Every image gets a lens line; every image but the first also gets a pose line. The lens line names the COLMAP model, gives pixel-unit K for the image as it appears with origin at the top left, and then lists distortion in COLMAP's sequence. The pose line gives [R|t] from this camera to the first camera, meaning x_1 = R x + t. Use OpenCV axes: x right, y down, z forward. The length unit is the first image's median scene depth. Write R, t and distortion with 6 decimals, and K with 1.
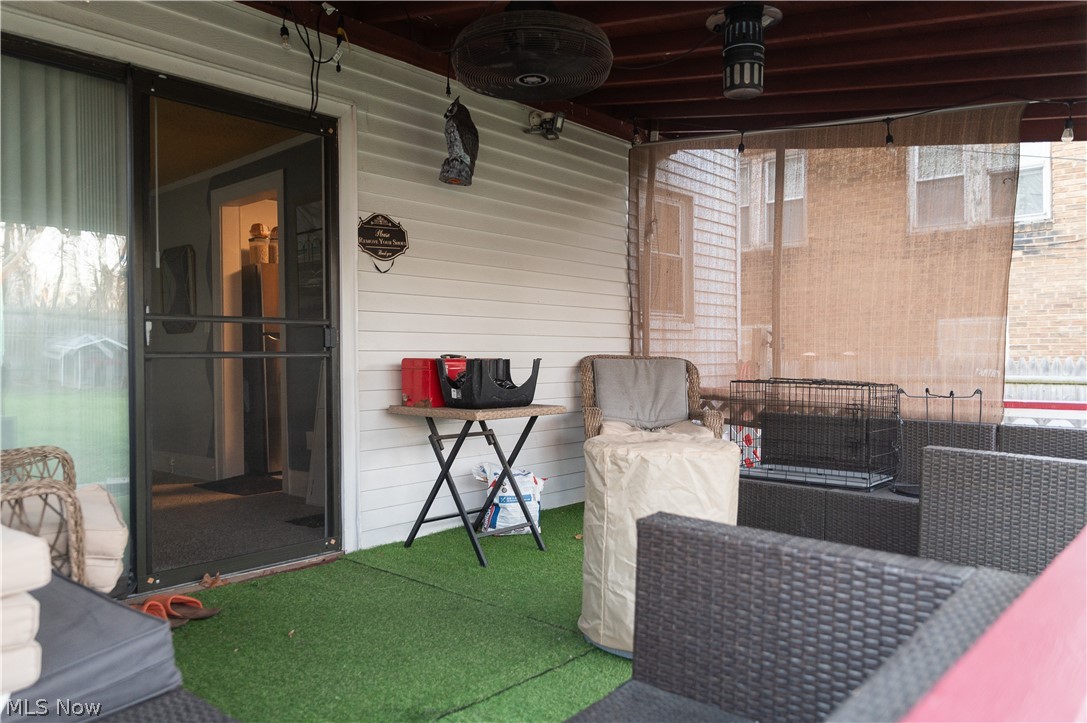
lens RADIAL K [[768.2, 0, 543.5], [0, 768.2, 361.5], [0, 0, 1]] dist [0.006371, 0.001998]
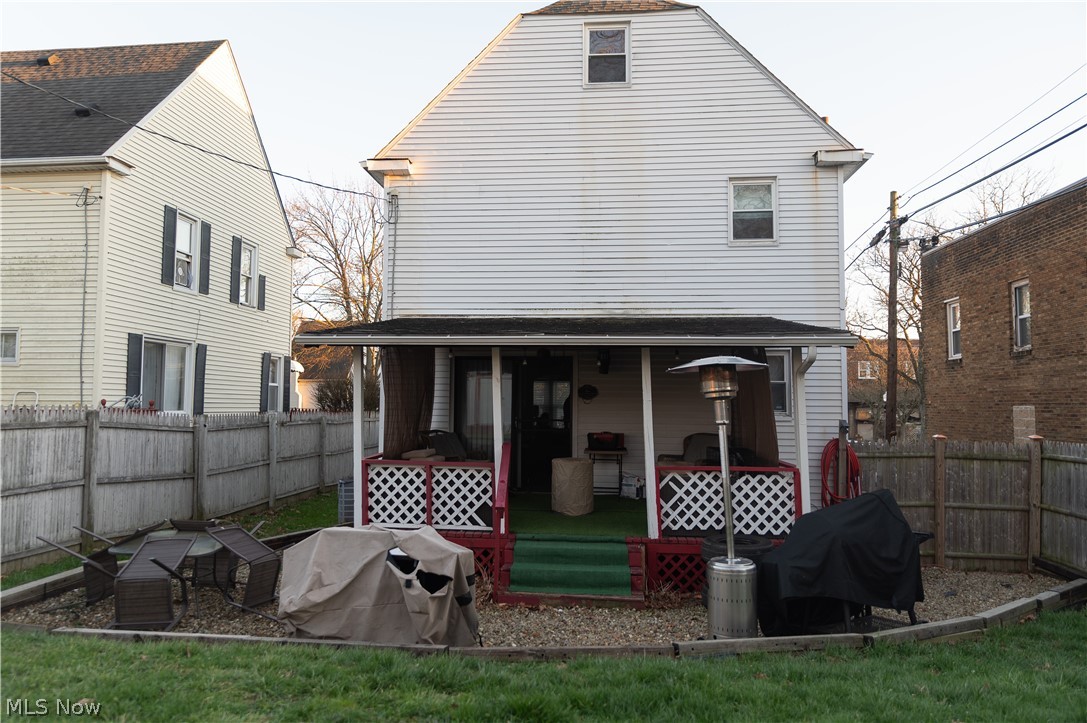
lens RADIAL K [[768.2, 0, 543.5], [0, 768.2, 361.5], [0, 0, 1]] dist [0.006371, 0.001998]
pose [[0.602412, -0.042890, -0.797032, 2.095618], [-0.016474, 0.997674, -0.066138, -0.078980], [0.798015, 0.052973, 0.600304, -0.956340]]
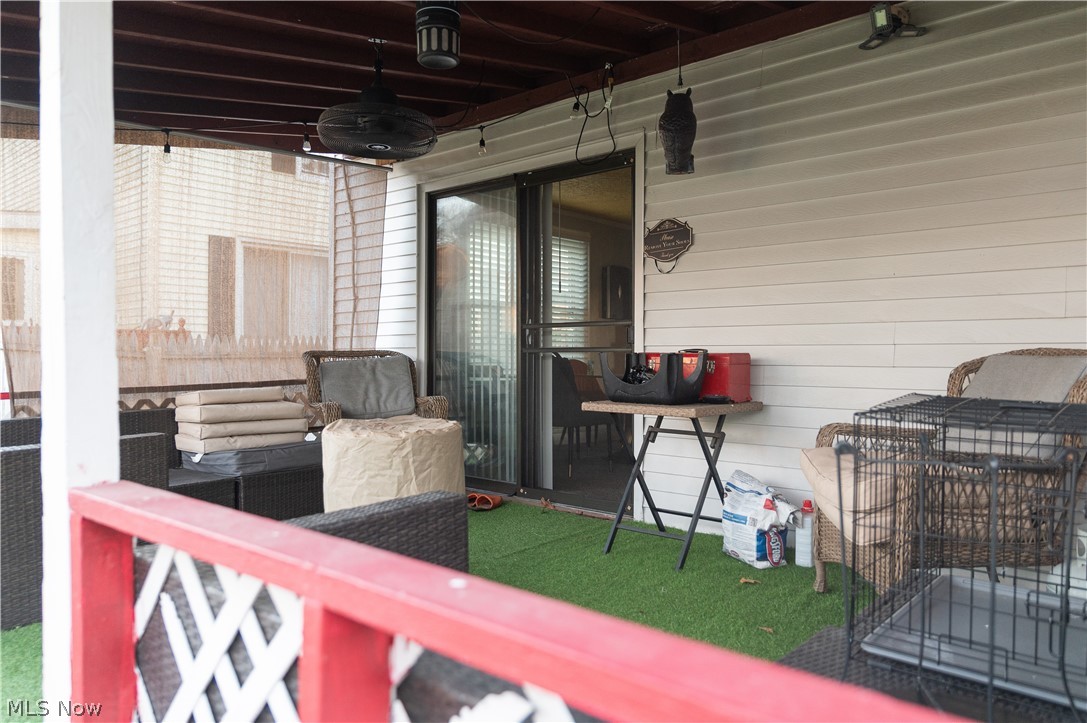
lens RADIAL K [[768.2, 0, 543.5], [0, 768.2, 361.5], [0, 0, 1]] dist [0.006371, 0.001998]
pose [[0.010612, 0.012580, -0.999865, 0.865214], [-0.005409, 0.999907, 0.012523, -0.004438], [0.999929, 0.005276, 0.010679, 0.813652]]
